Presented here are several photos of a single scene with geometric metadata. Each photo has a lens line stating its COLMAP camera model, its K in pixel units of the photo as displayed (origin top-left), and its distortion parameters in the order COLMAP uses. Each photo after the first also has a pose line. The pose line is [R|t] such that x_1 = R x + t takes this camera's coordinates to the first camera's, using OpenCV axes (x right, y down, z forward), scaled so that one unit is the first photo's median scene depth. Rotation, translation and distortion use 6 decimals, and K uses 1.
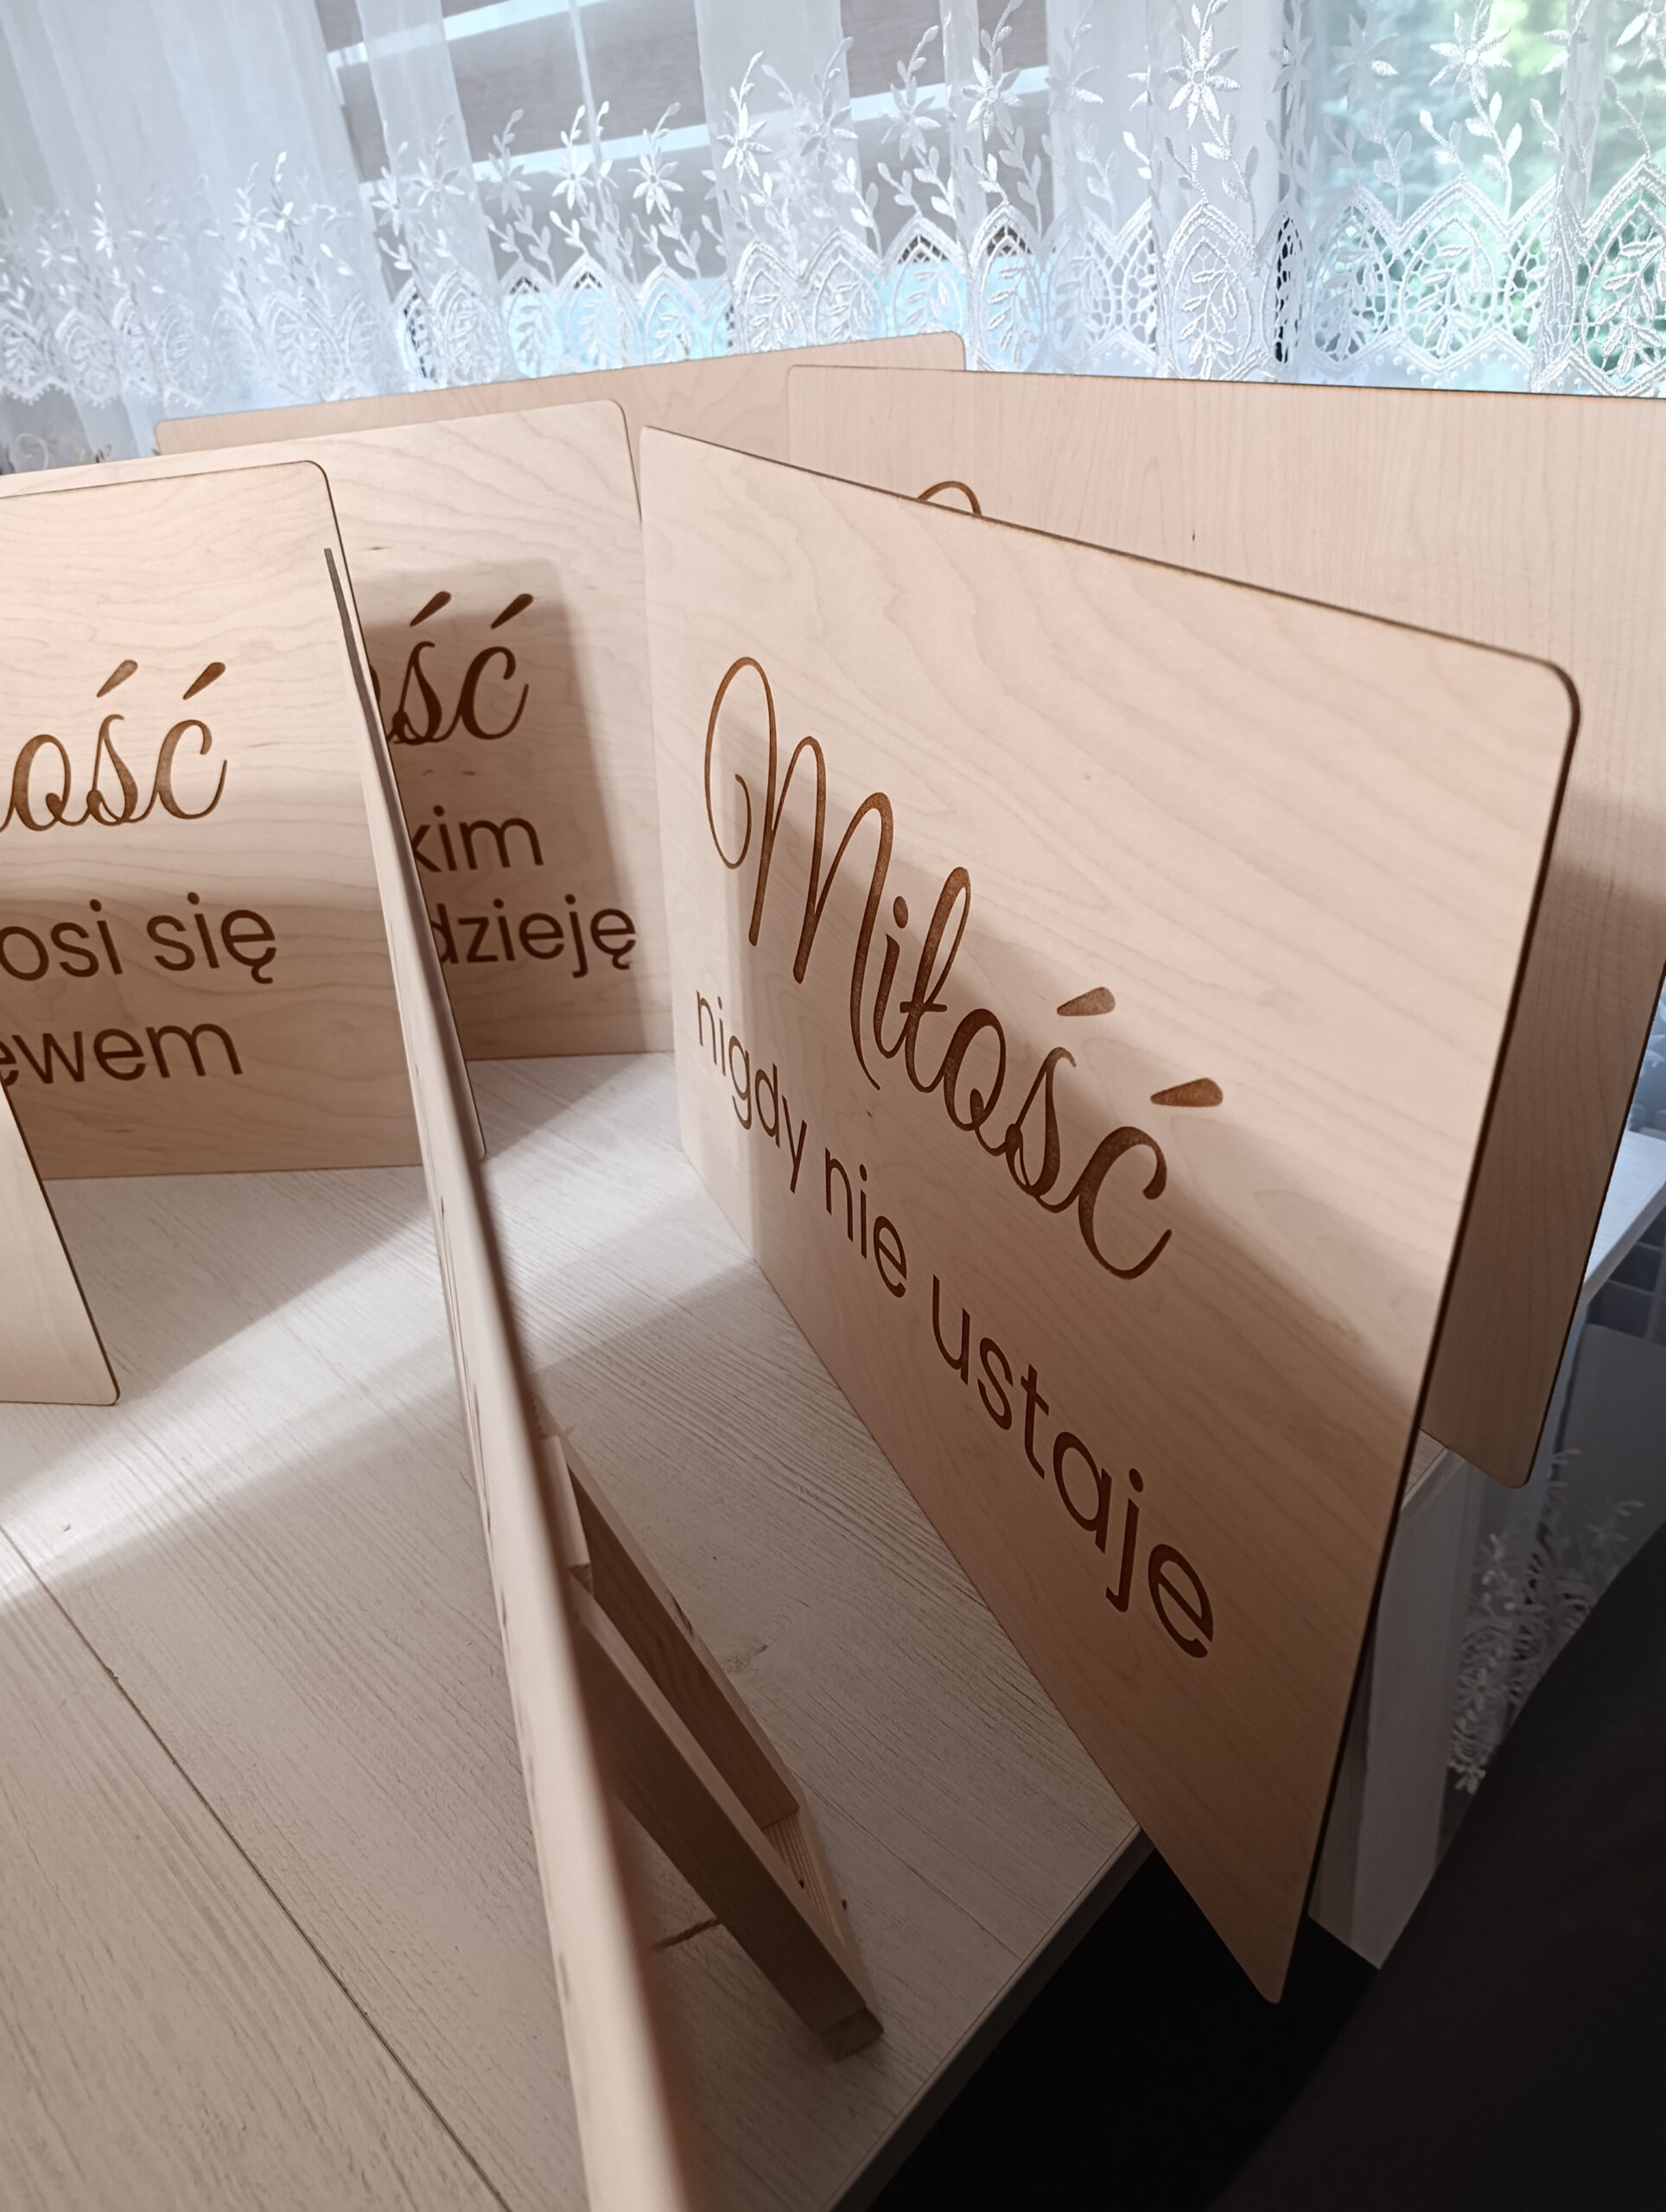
lens RADIAL K [[1534.6, 0, 833.0], [0, 1534.6, 1106.0], [0, 0, 1]] dist [0.011003, 0.003497]
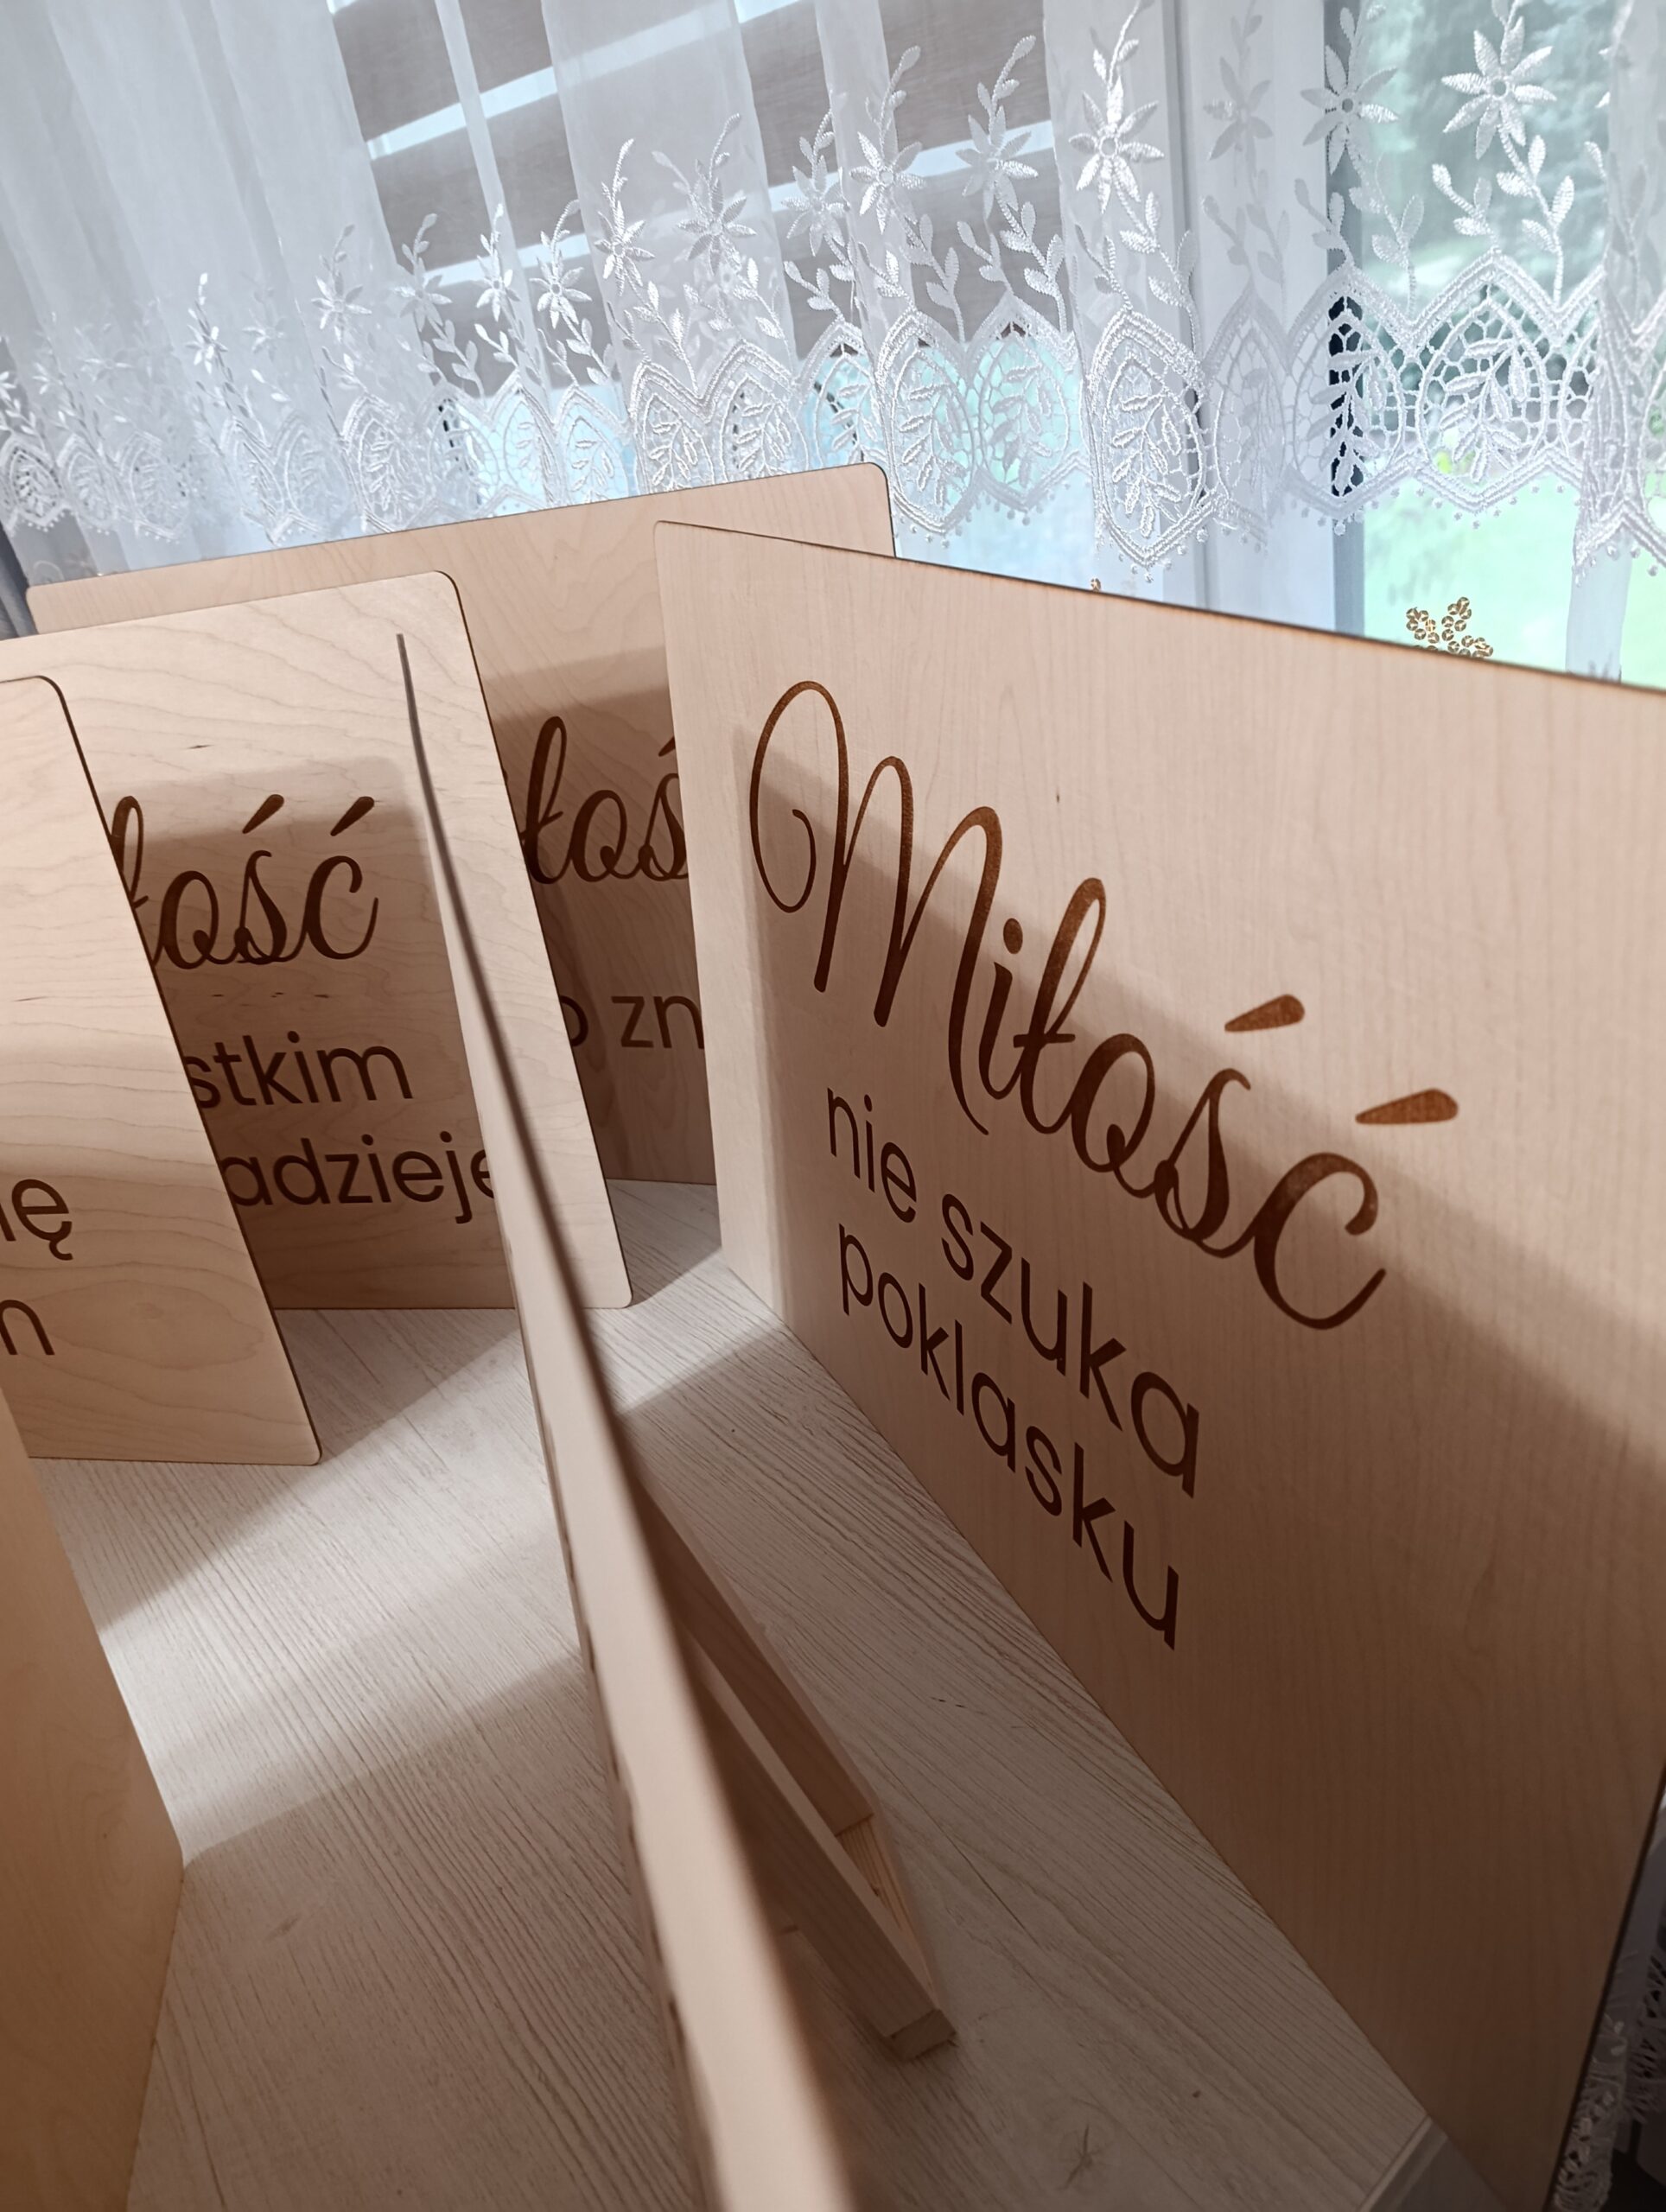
lens RADIAL K [[1509.2, 0, 833.0], [0, 1509.2, 1106.0], [0, 0, 1]] dist [0.013657, 0.002962]
pose [[0.993183, 0.002099, -0.116549, 0.146706], [-0.003350, 0.999939, -0.010537, -0.151055], [0.116519, 0.010856, 0.993129, 0.202838]]
